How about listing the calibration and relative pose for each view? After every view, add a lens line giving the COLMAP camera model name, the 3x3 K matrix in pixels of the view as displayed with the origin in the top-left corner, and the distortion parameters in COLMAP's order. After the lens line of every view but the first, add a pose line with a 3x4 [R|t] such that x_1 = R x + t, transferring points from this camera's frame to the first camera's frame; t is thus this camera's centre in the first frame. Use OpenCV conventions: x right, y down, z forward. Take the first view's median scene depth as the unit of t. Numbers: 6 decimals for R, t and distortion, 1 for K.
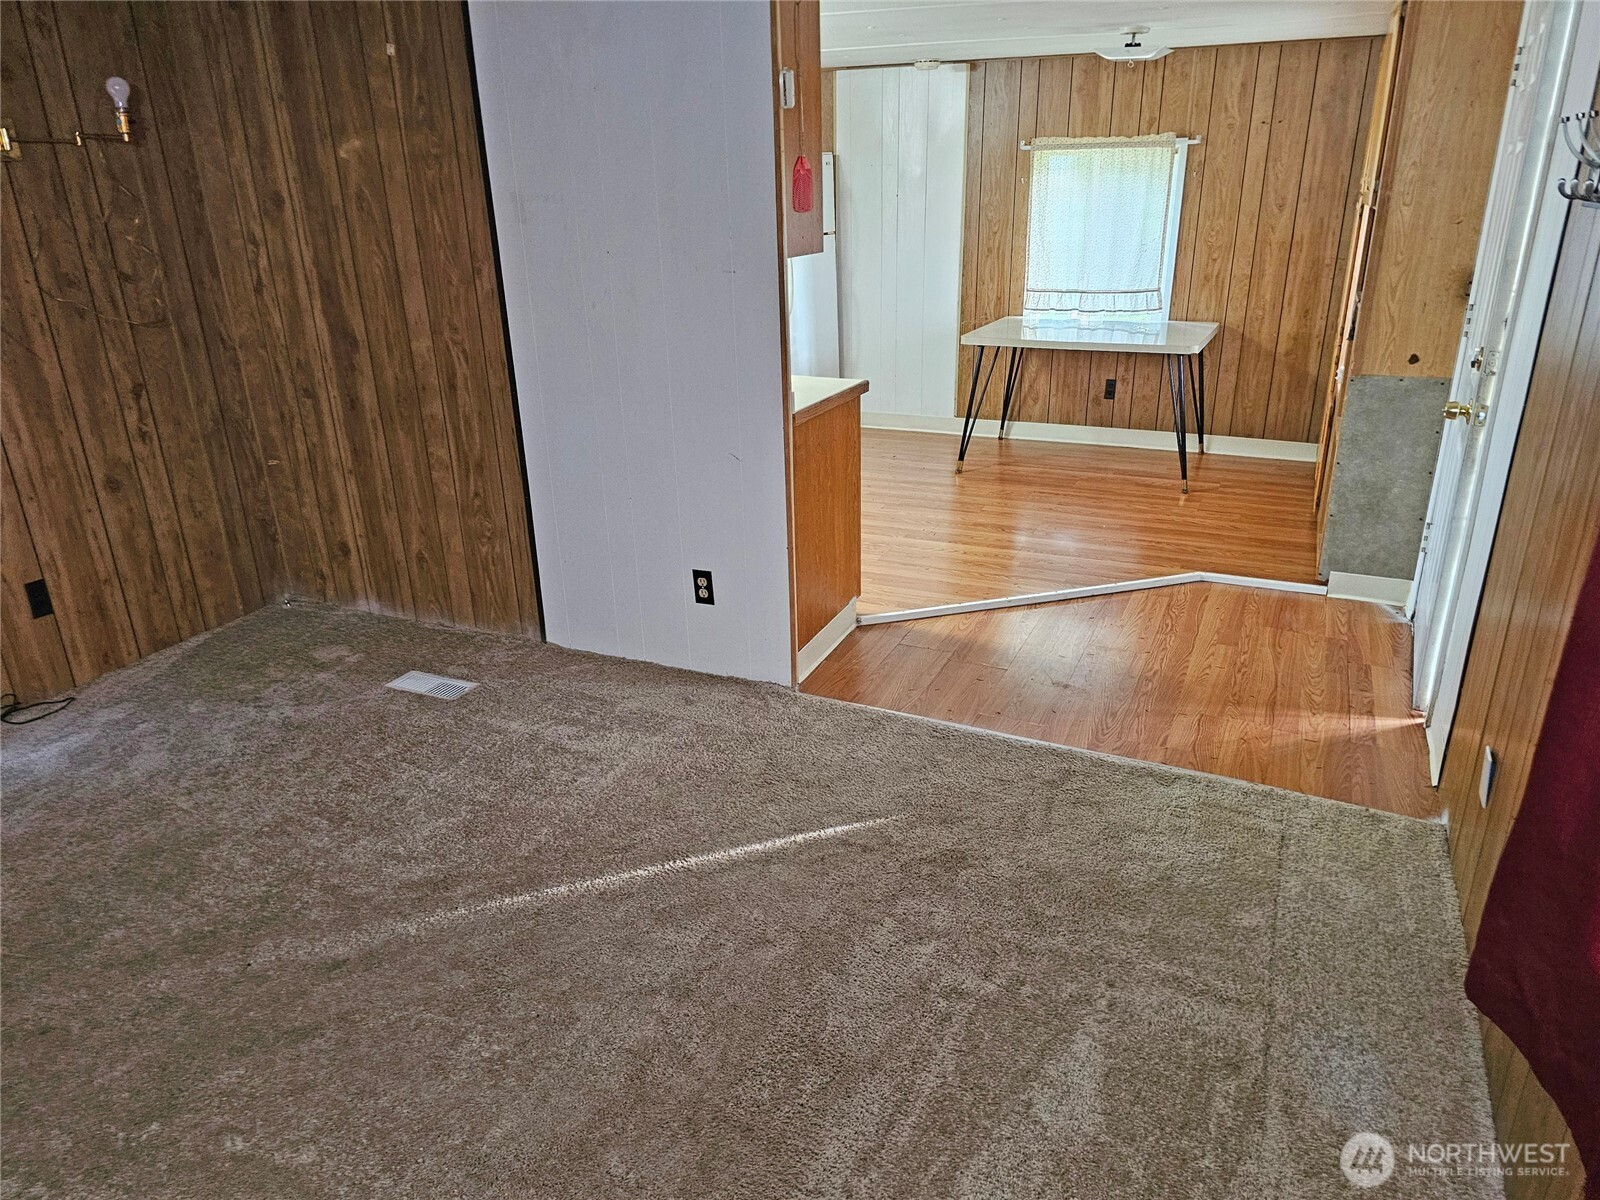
lens RADIAL K [[1064.8, 0, 810.8], [0, 1064.8, 601.2], [0, 0, 1]] dist [0.055613, -0.042056]
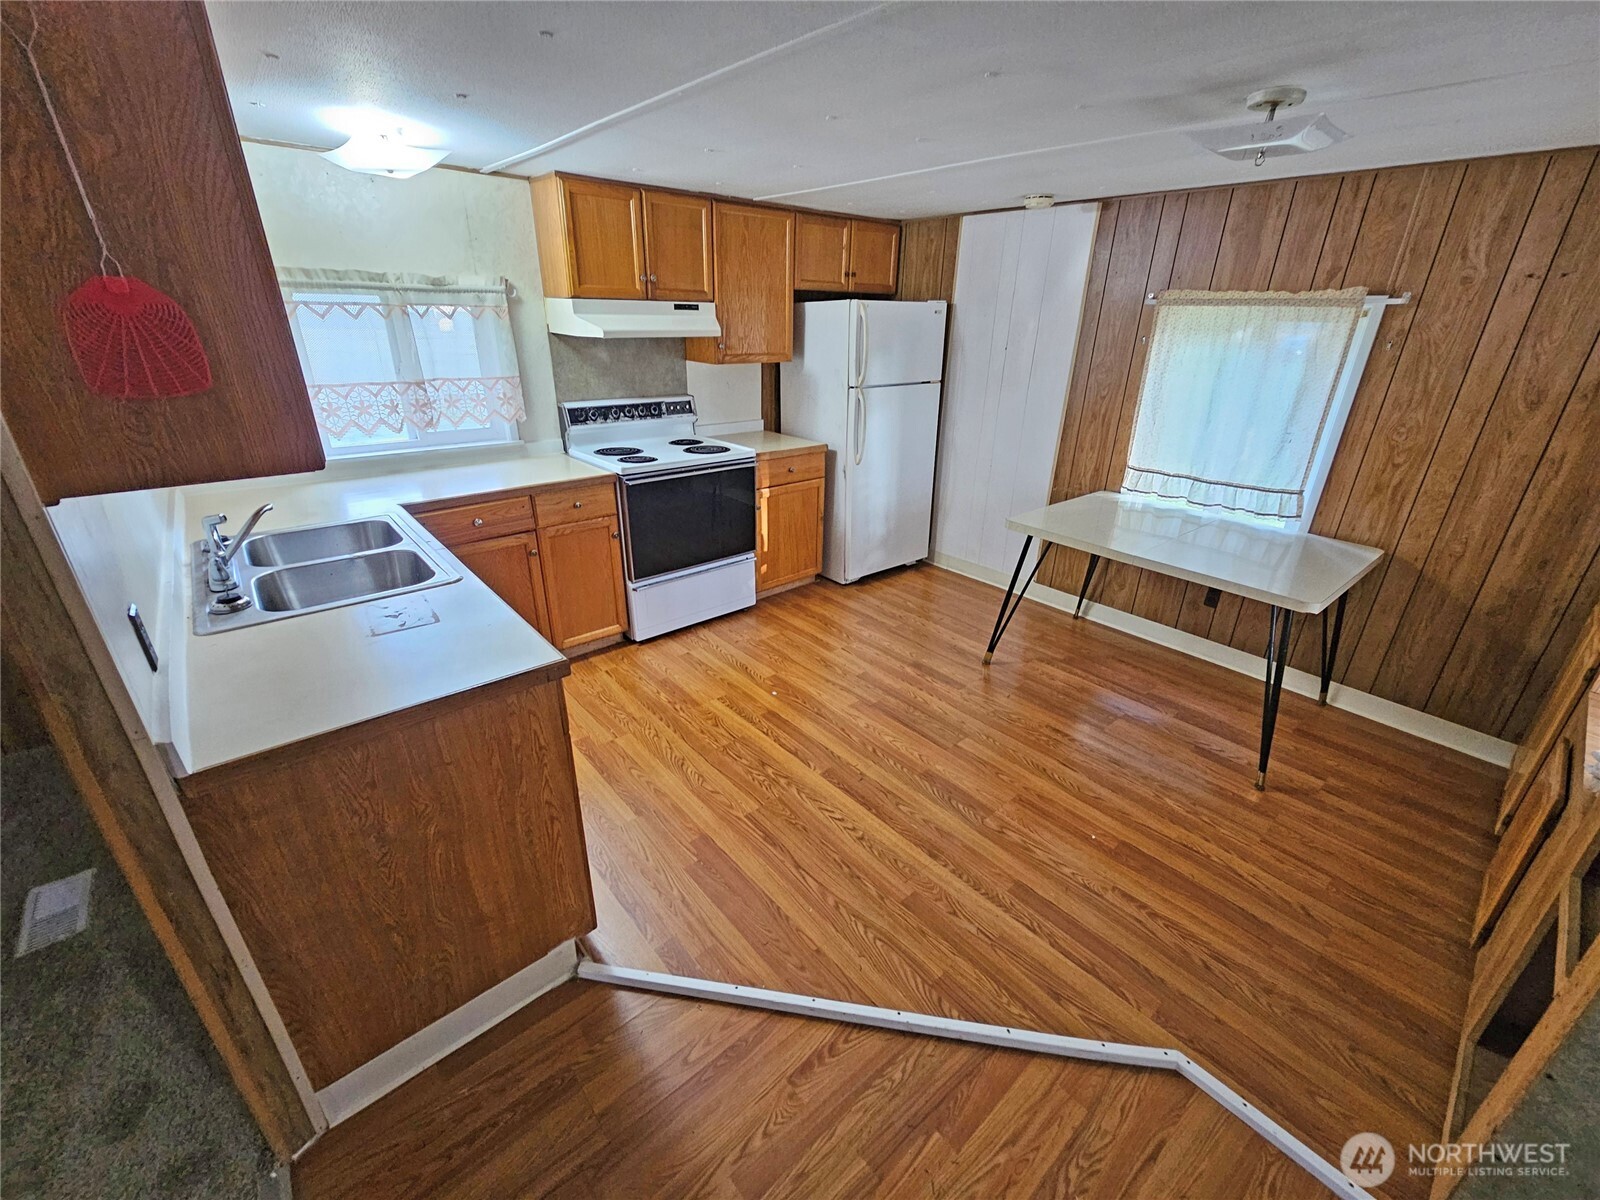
lens RADIAL K [[651.9, 0, 803.0], [0, 651.9, 599.8], [0, 0, 1]] dist [0.002054, -0.000383]
pose [[0.907795, 0.199212, -0.369085, 0.191670], [-0.187331, 0.979929, 0.068157, -0.183102], [0.375254, 0.007269, 0.926893, 0.440654]]
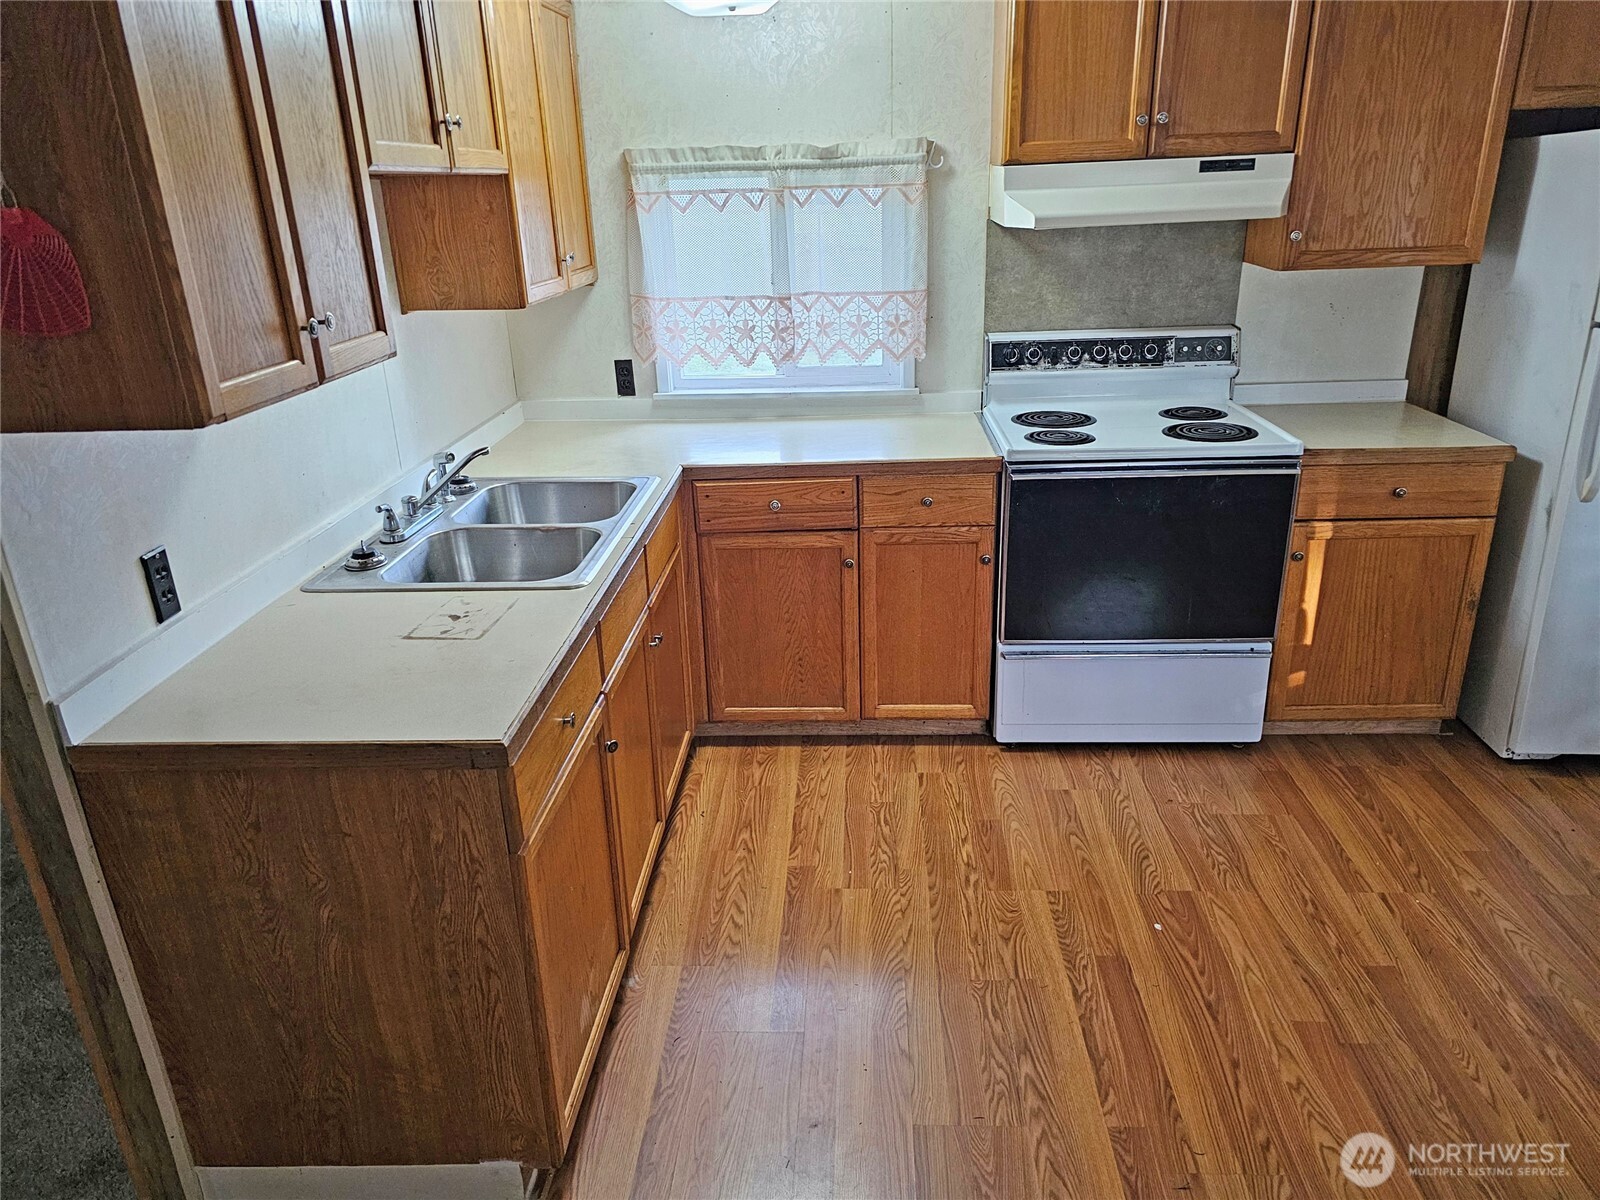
lens RADIAL K [[1064.8, 0, 812.9], [0, 1064.8, 591.2], [0, 0, 1]] dist [0.055613, -0.042056]
pose [[0.374499, 0.339768, -0.862733, 0.263495], [-0.320710, 0.920481, 0.223295, -0.242352], [0.869998, 0.193063, 0.453686, 0.568814]]
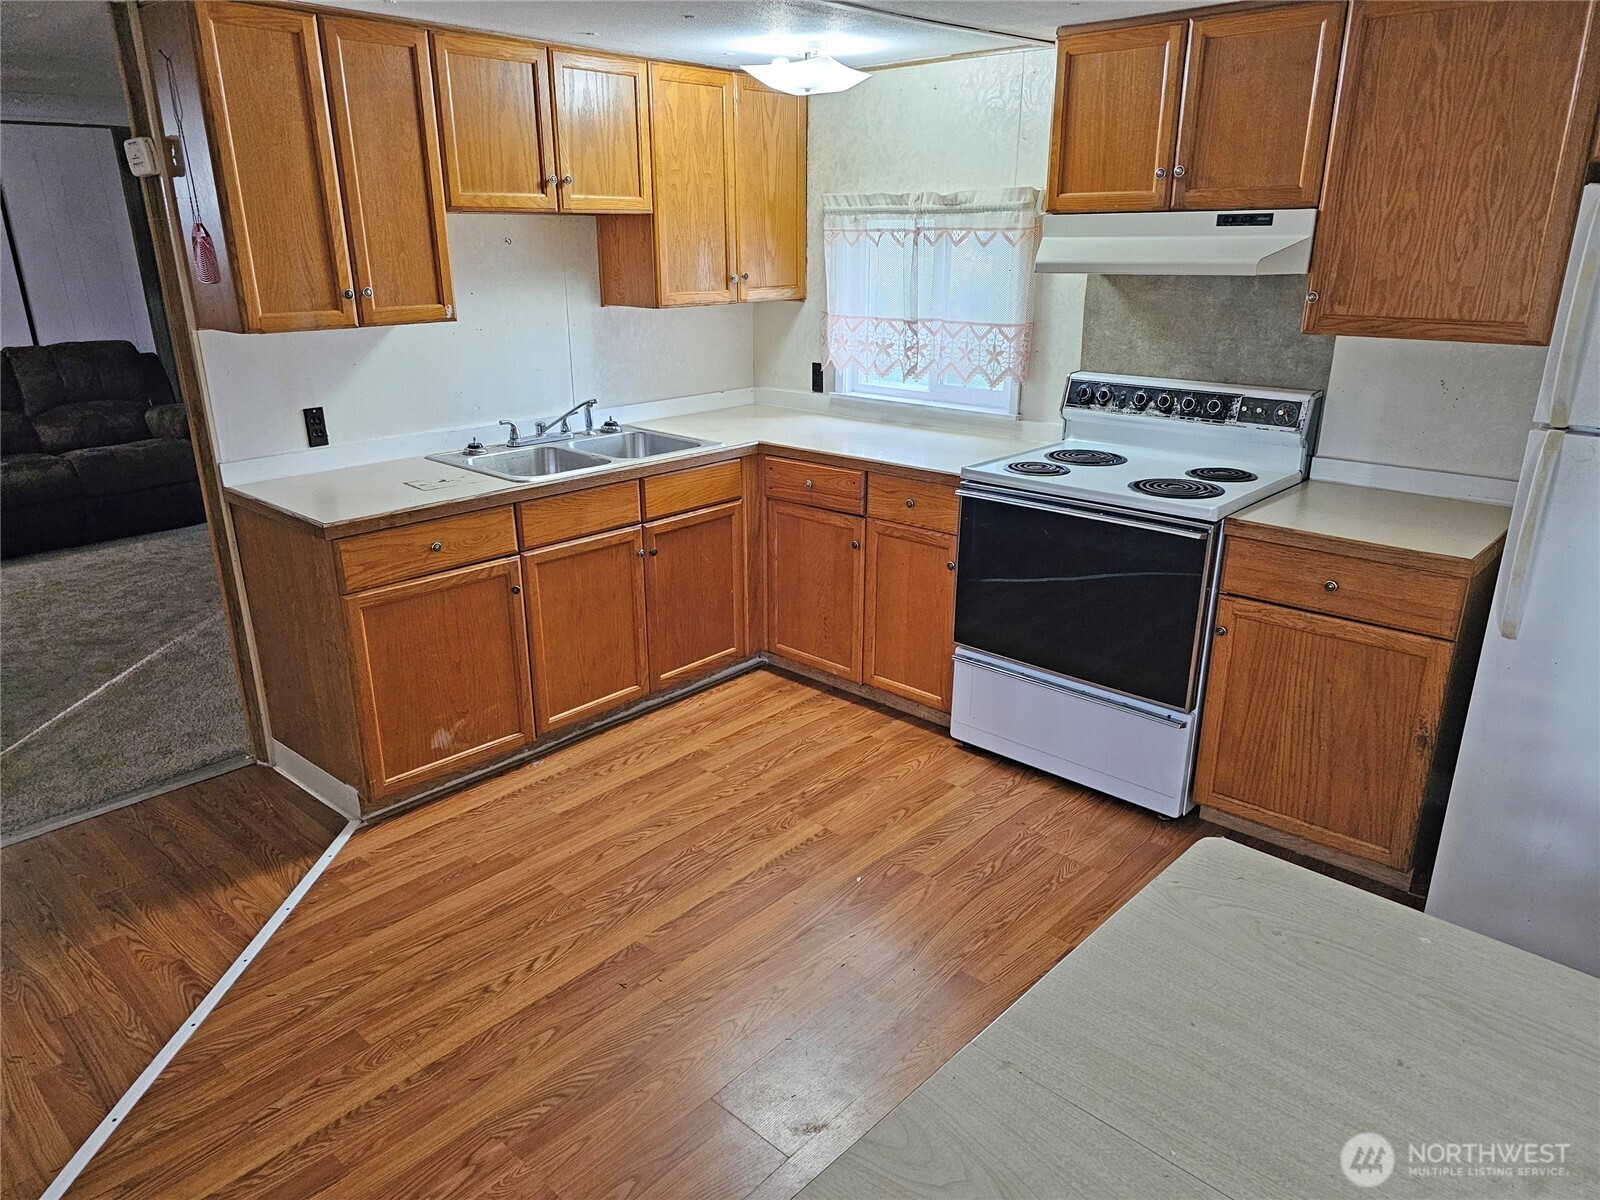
lens RADIAL K [[1064.8, 0, 791.3], [0, 1064.8, 608.6], [0, 0, 1]] dist [0.055613, -0.042056]
pose [[-0.310080, 0.337670, -0.888724, 0.386727], [-0.342532, 0.832338, 0.435757, -0.366725], [0.886861, 0.439536, -0.142429, 0.881666]]
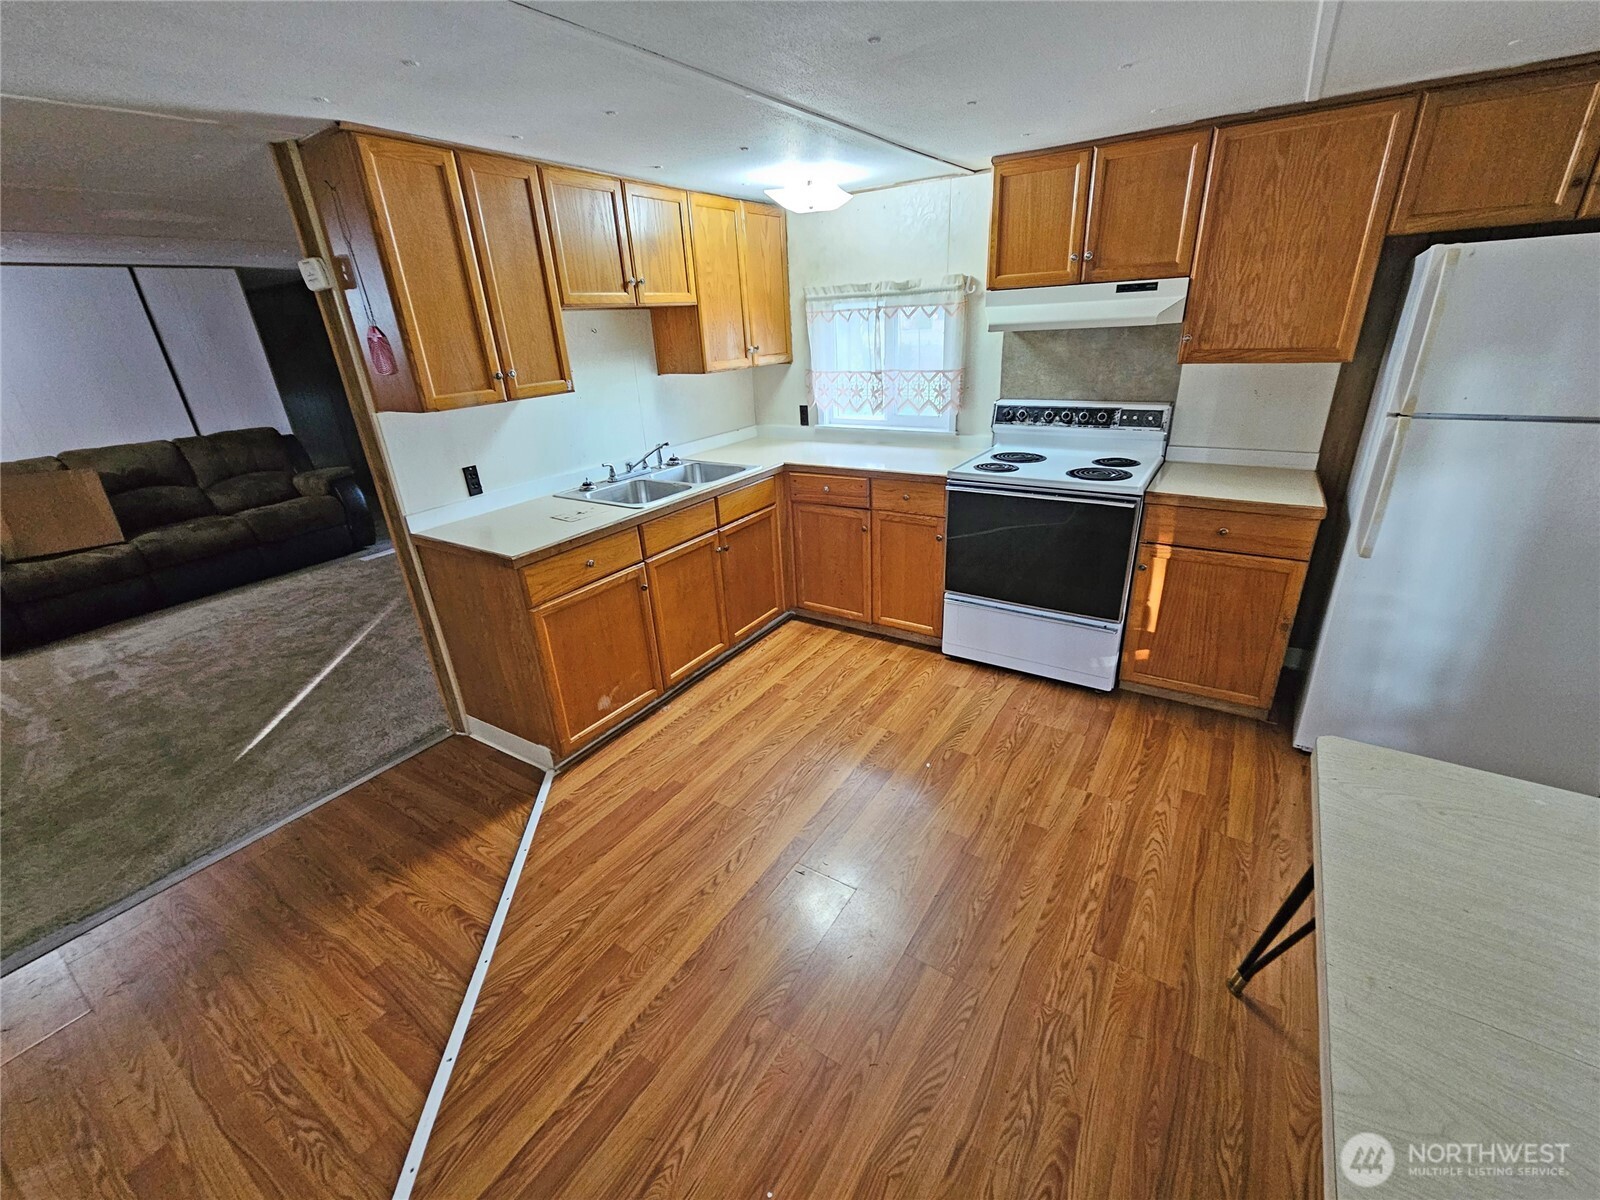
lens RADIAL K [[651.9, 0, 805.3], [0, 651.9, 597.8], [0, 0, 1]] dist [0.002054, -0.000383]
pose [[-0.140482, 0.415273, -0.898784, 0.338816], [-0.317671, 0.840885, 0.438175, -0.318881], [0.937737, 0.347073, 0.013791, 0.778898]]
